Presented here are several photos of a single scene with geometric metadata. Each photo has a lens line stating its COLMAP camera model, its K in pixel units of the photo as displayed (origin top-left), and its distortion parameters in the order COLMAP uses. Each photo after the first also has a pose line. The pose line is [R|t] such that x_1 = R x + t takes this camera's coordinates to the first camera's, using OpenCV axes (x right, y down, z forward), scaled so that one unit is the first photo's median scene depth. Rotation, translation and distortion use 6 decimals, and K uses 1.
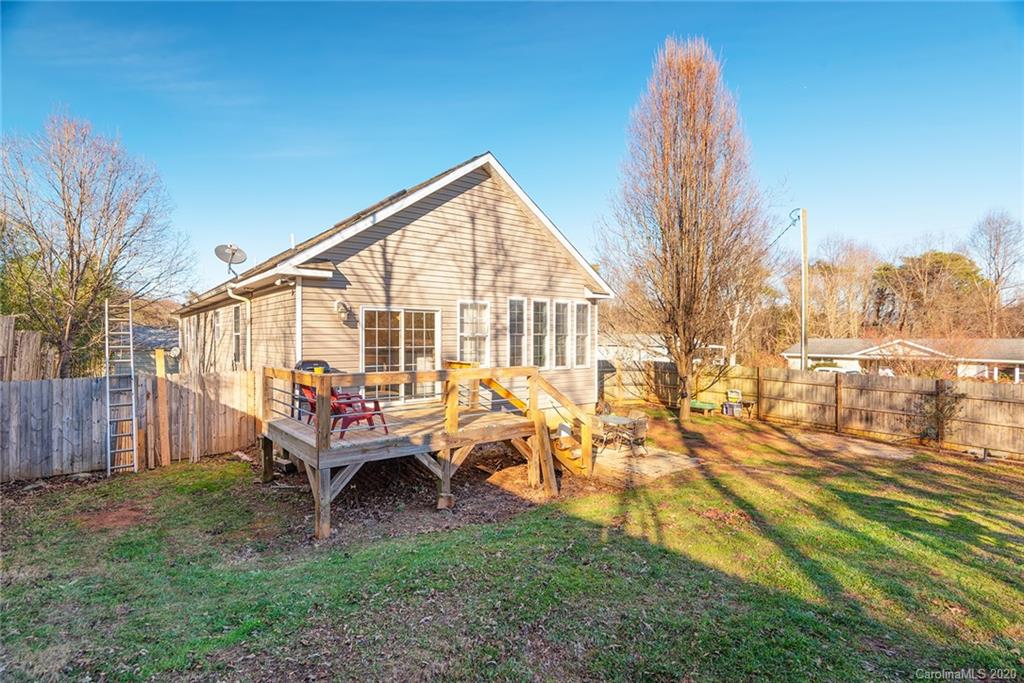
lens RADIAL K [[509.8, 0, 512.4], [0, 509.8, 340.7], [0, 0, 1]] dist [-0.001454, -0.000011]
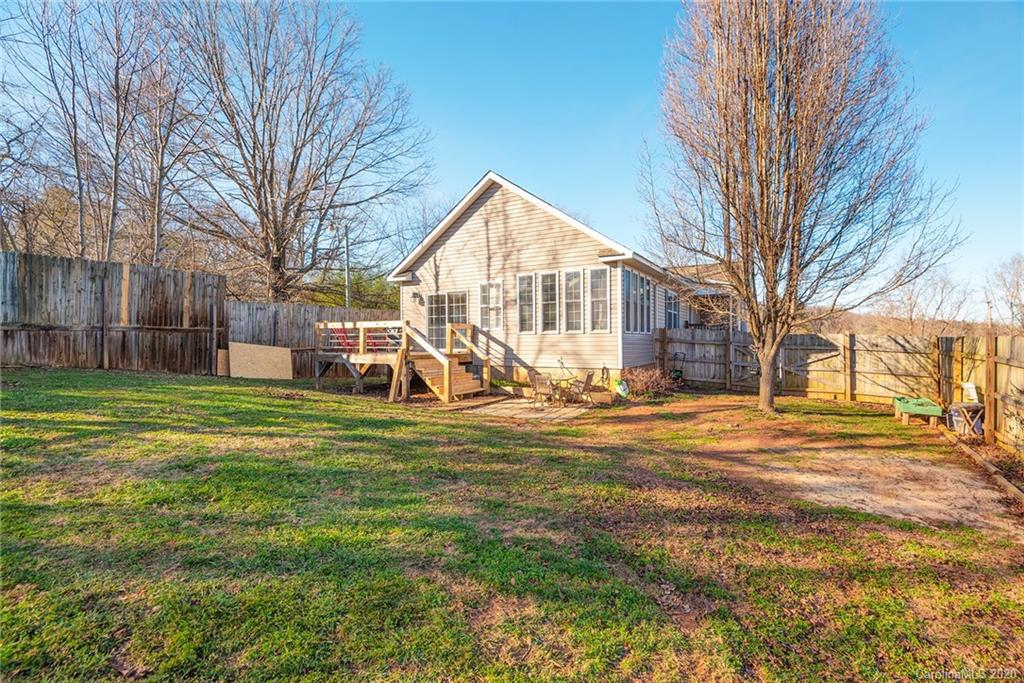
lens RADIAL K [[492.6, 0, 512.1], [0, 492.6, 340.6], [0, 0, 1]] dist [0.009206, -0.002209]
pose [[0.294132, 0.000675, -0.955765, 1.202155], [-0.002621, 0.999997, -0.000101, 0.080479], [0.955761, 0.002535, 0.294133, 0.656504]]
